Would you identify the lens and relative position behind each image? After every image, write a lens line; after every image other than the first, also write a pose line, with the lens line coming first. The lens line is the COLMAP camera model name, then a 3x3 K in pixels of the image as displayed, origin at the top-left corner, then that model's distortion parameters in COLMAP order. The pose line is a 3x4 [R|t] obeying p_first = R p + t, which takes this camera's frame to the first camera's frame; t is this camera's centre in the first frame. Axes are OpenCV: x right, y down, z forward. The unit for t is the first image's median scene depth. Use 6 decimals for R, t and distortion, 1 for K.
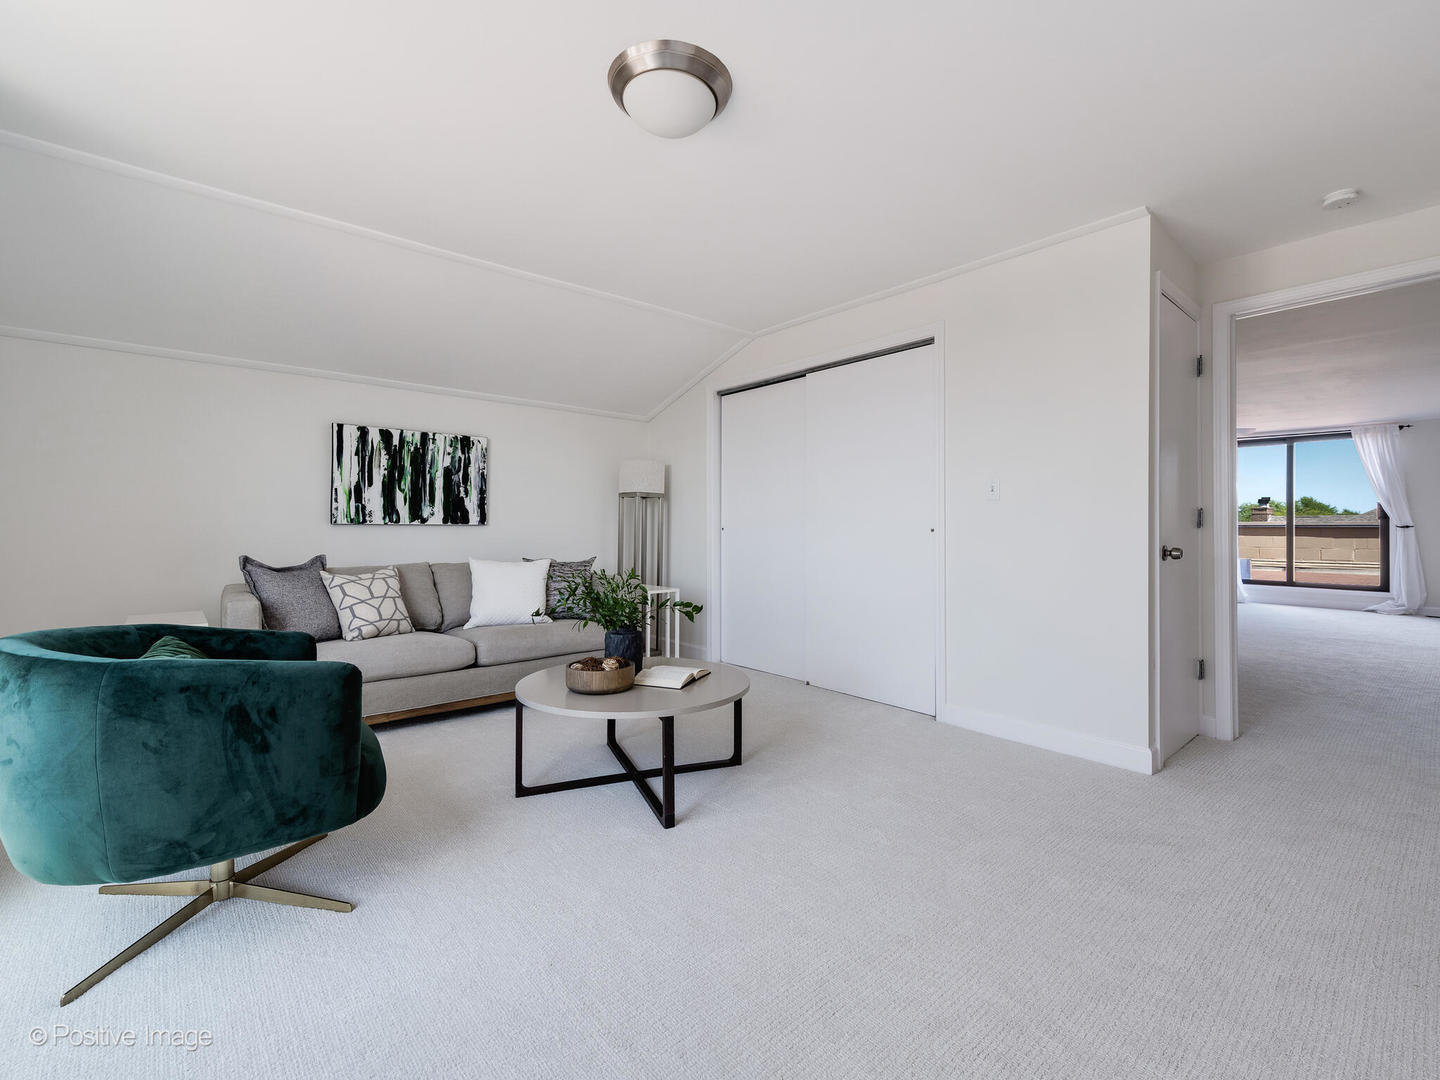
lens RADIAL K [[636.1, 0, 722.3], [0, 636.1, 530.6], [0, 0, 1]] dist [0.007081, -0.001611]
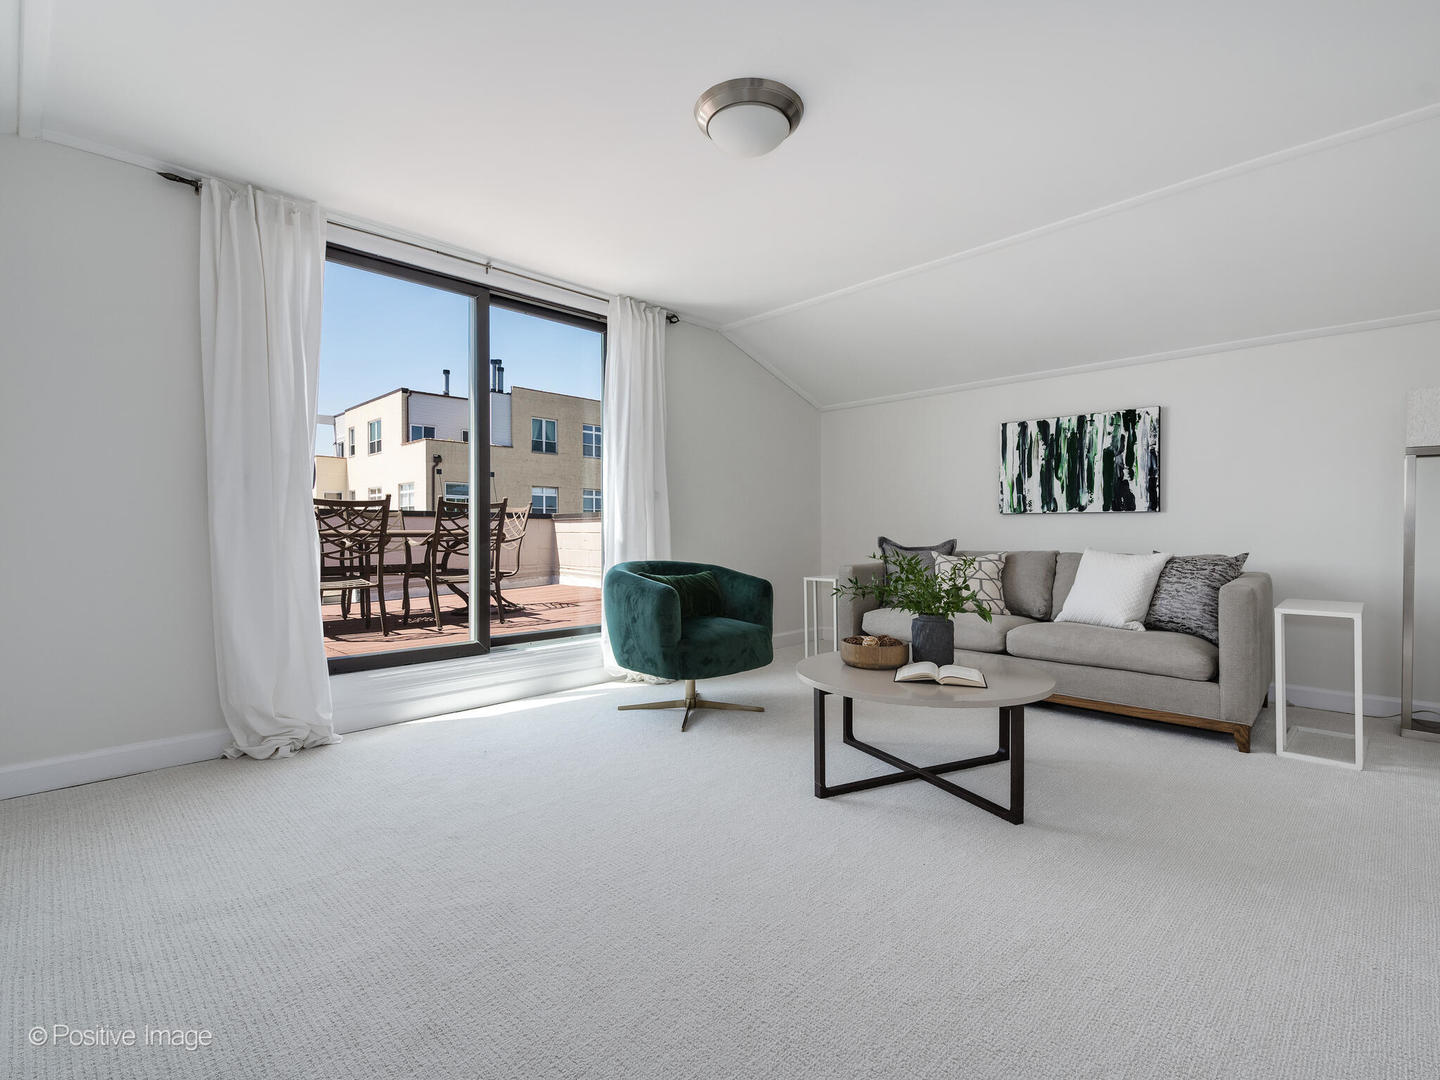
lens RADIAL K [[683.1, 0, 722.9], [0, 683.1, 529.4], [0, 0, 1]] dist [0.010566, 0.002252]
pose [[0.070302, -0.003648, -0.997519, 0.519036], [-0.006426, 0.999971, -0.004109, 0.023656], [0.997505, 0.006699, 0.070276, 0.400646]]
